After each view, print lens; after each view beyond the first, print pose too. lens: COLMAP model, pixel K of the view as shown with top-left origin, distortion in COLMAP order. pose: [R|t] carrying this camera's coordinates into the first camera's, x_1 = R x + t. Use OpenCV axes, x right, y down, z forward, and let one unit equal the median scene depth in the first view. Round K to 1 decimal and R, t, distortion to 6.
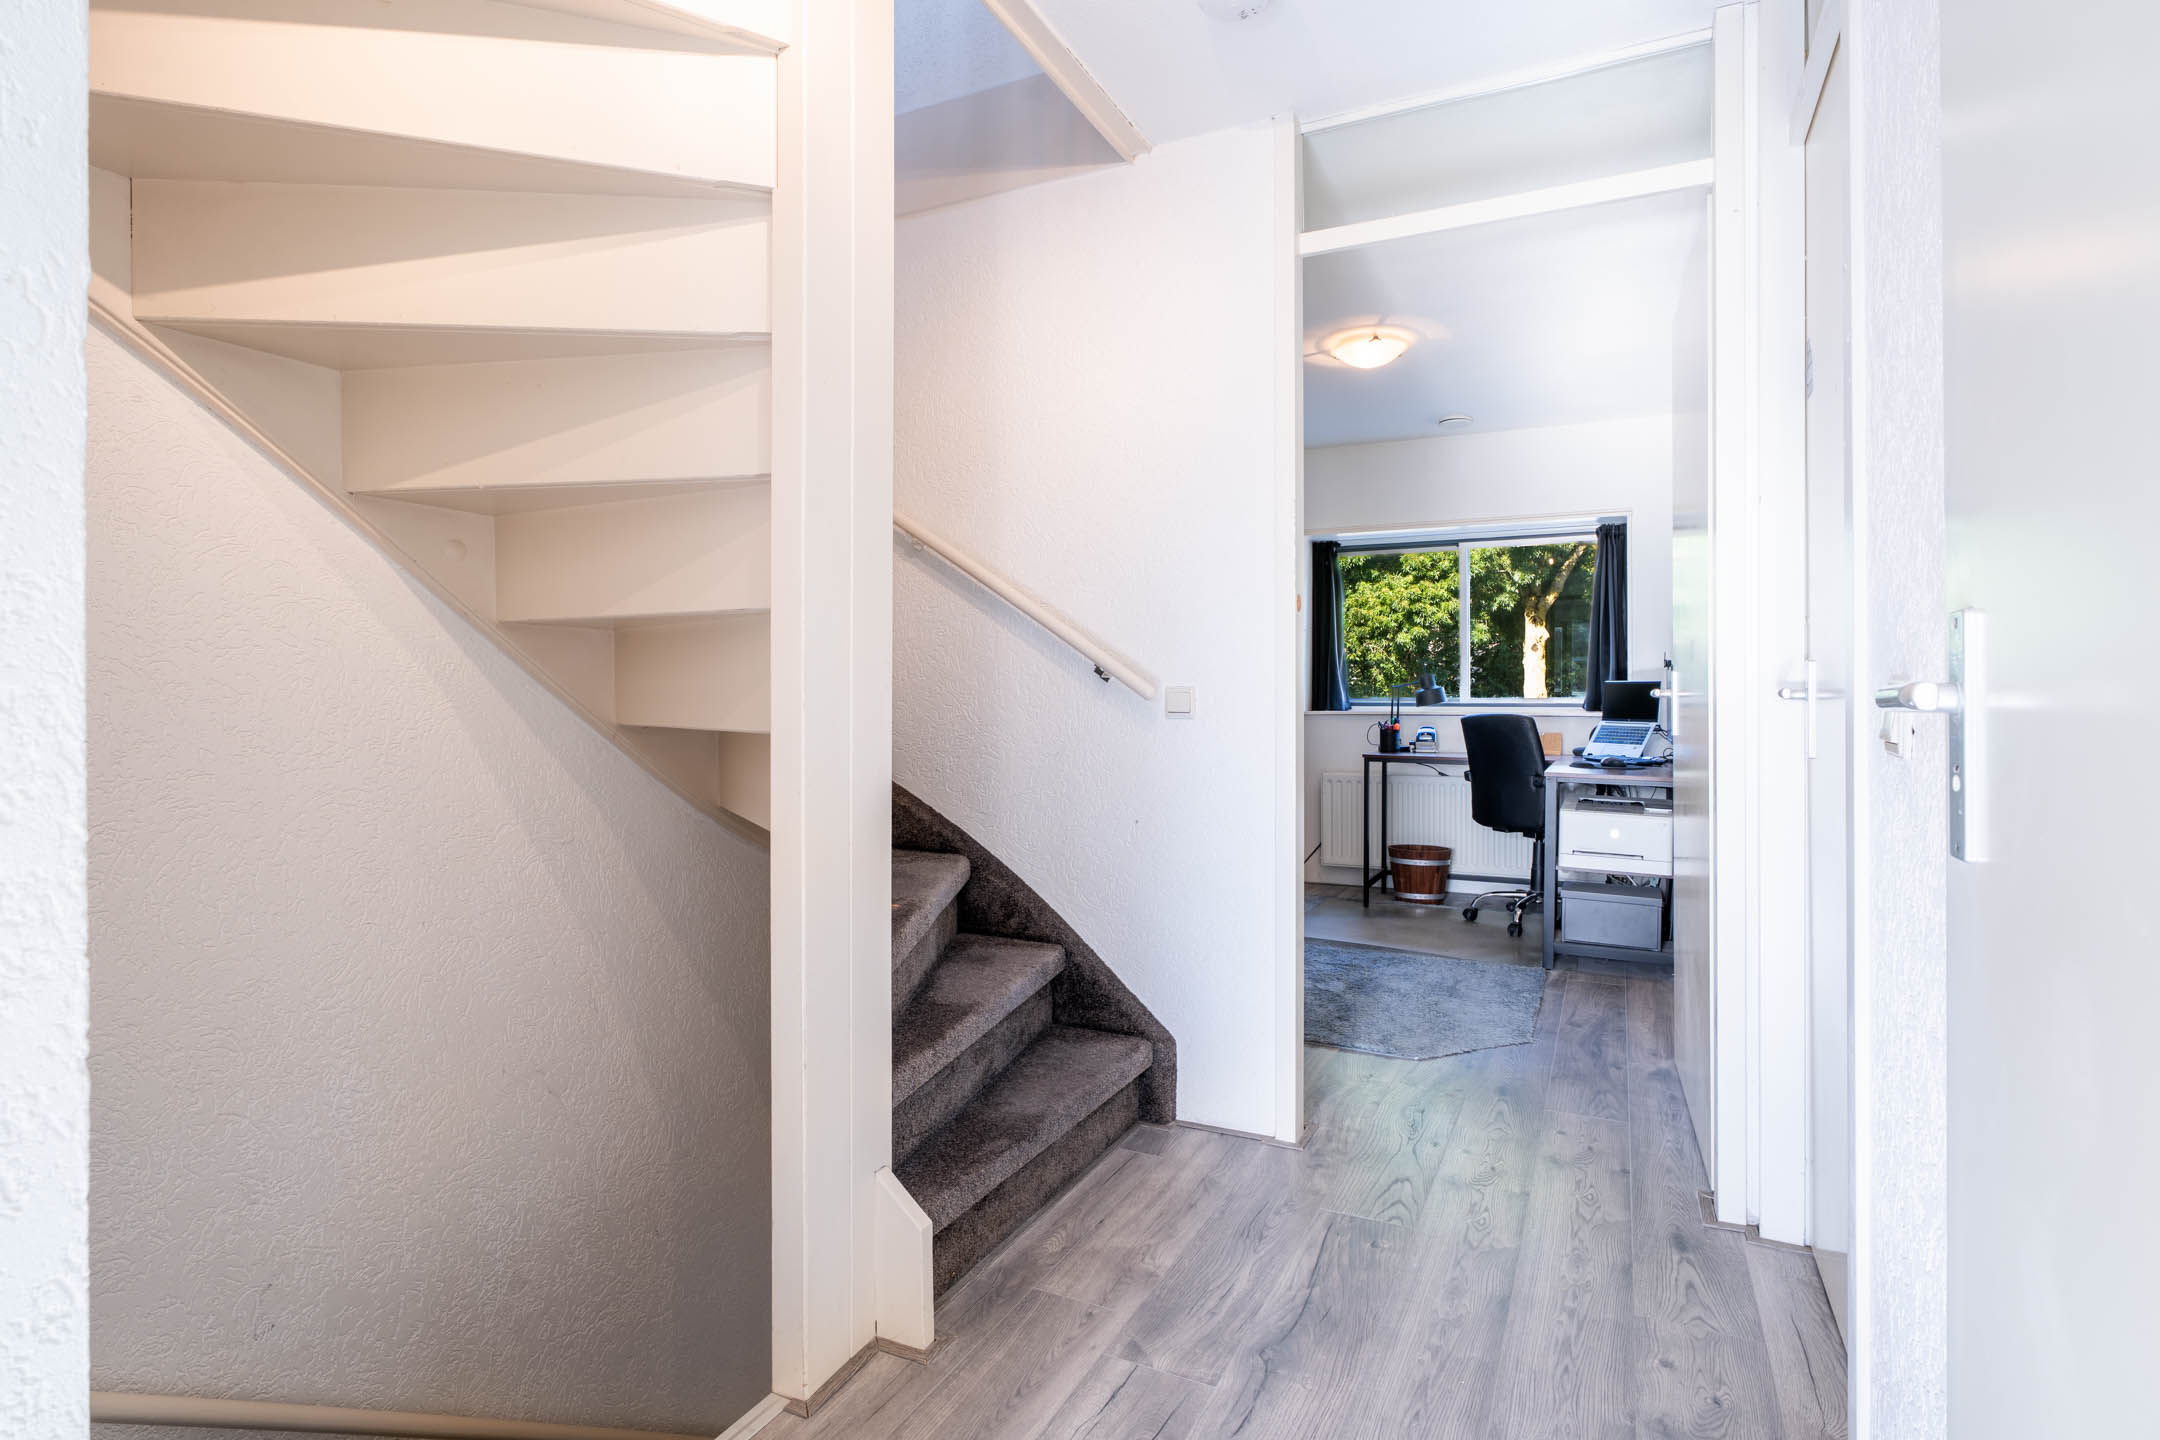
lens RADIAL K [[1092.9, 0, 1063.2], [0, 1092.9, 710.0], [0, 0, 1]] dist [-0.000307, -0.000073]
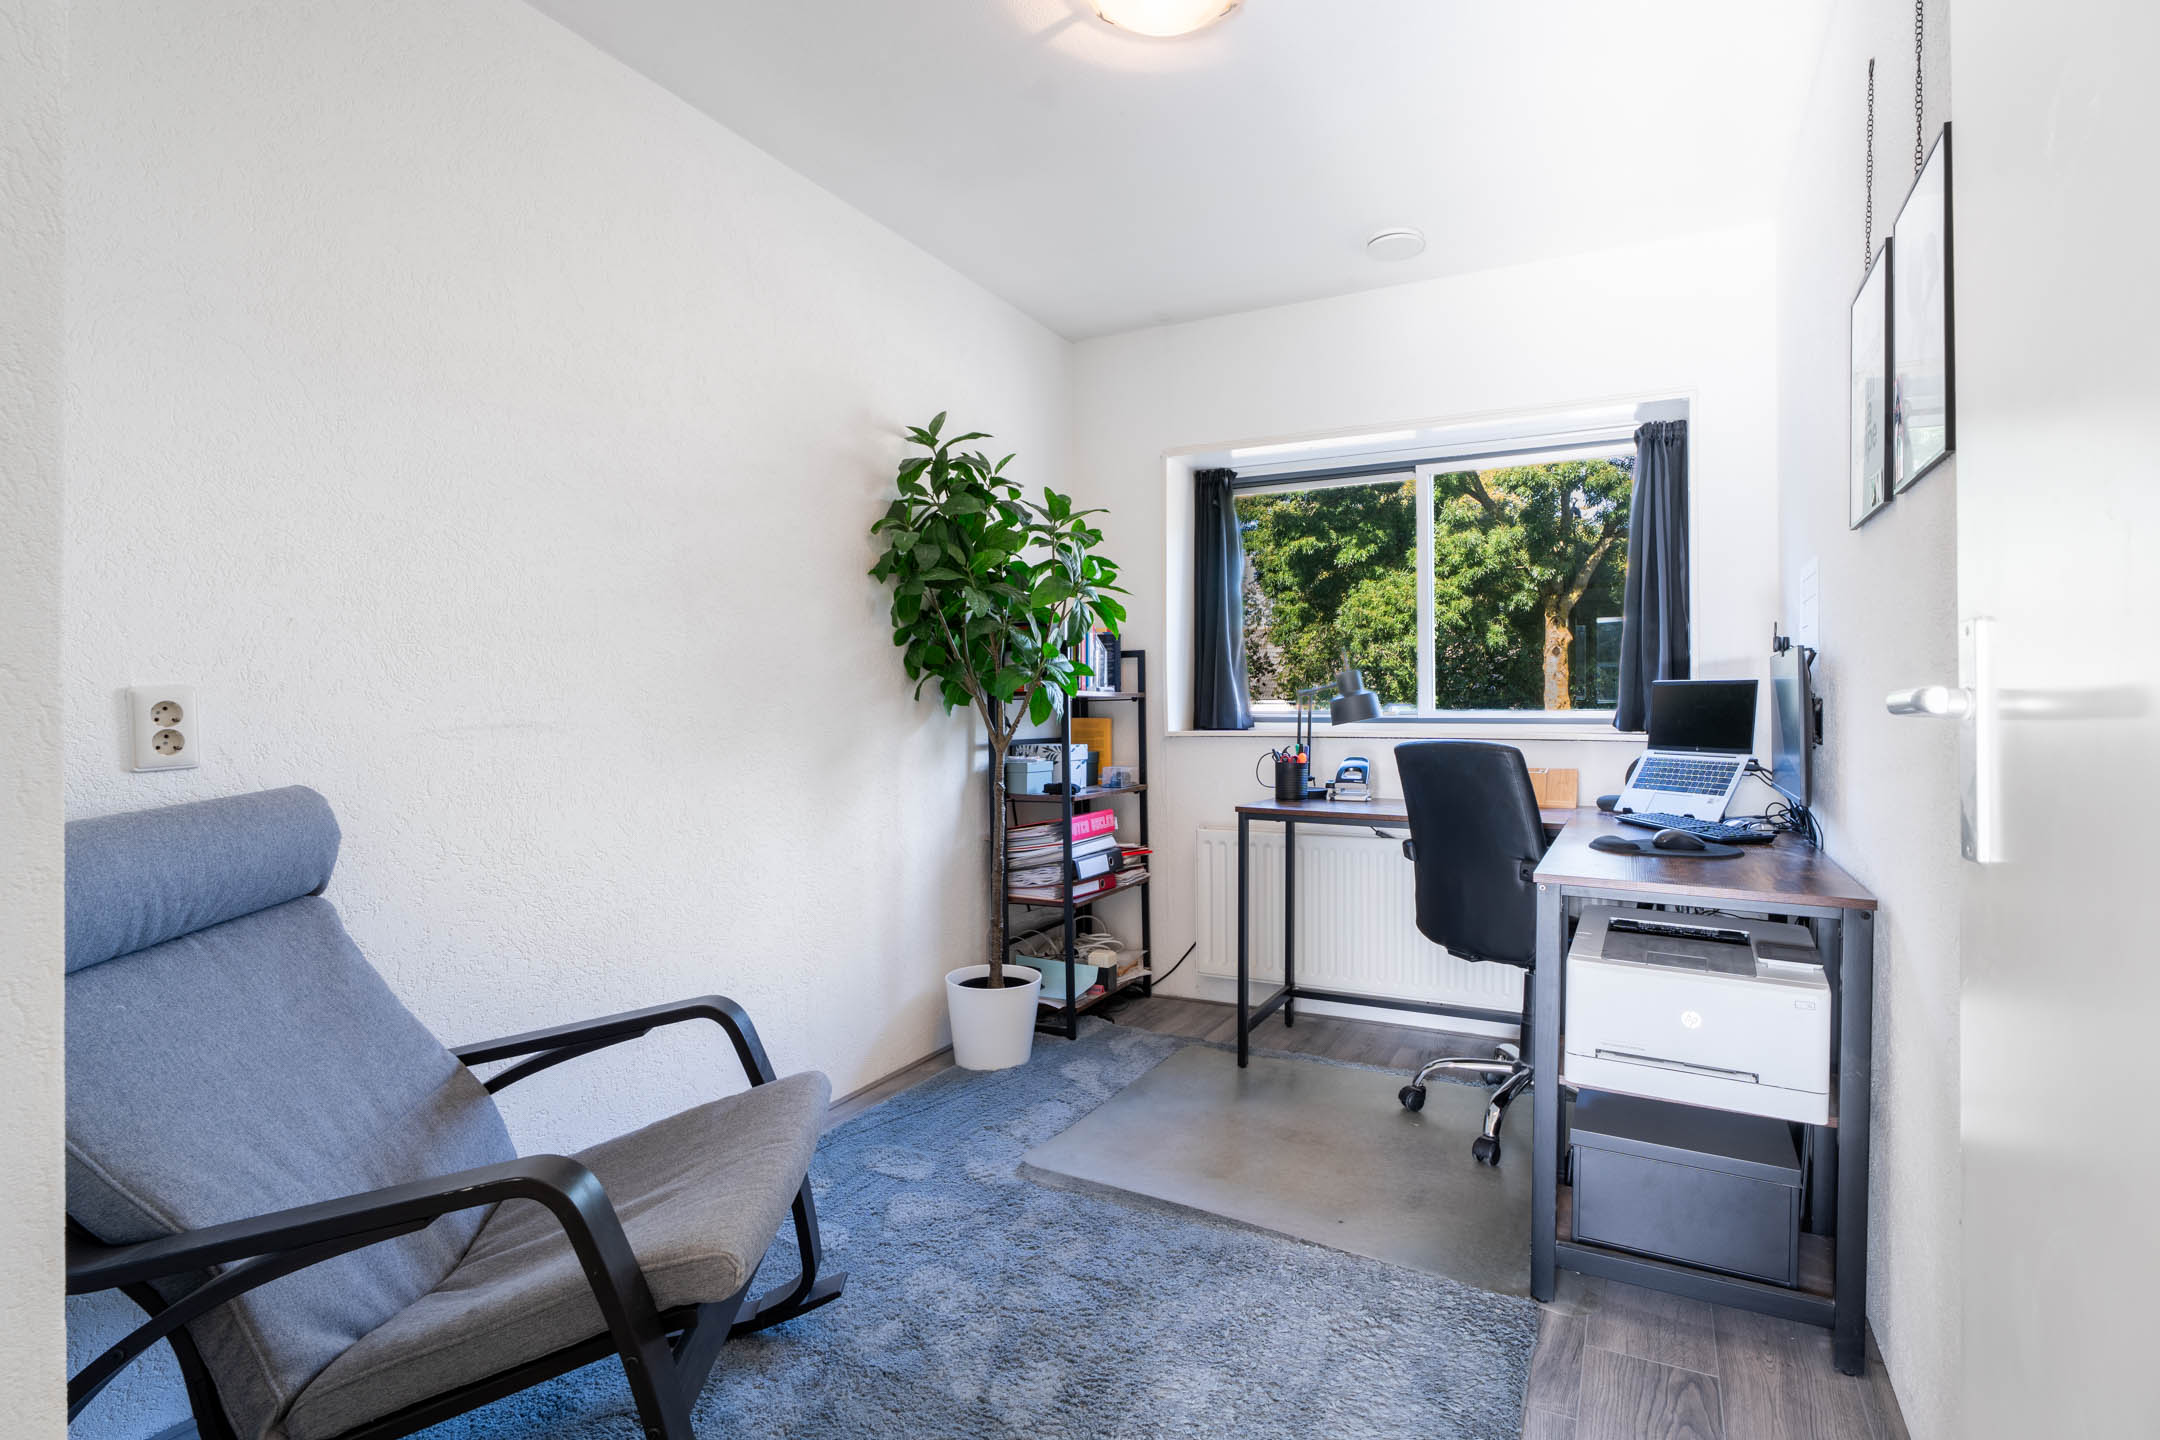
lens RADIAL K [[1028.8, 0, 1097.2], [0, 1028.8, 717.2], [0, 0, 1]] dist [-0.004199, 0.002125]
pose [[0.999839, -0.001934, -0.017823, 0.197149], [0.001919, 0.999998, -0.000869, -0.006642], [0.017825, 0.000834, 0.999841, 0.420341]]
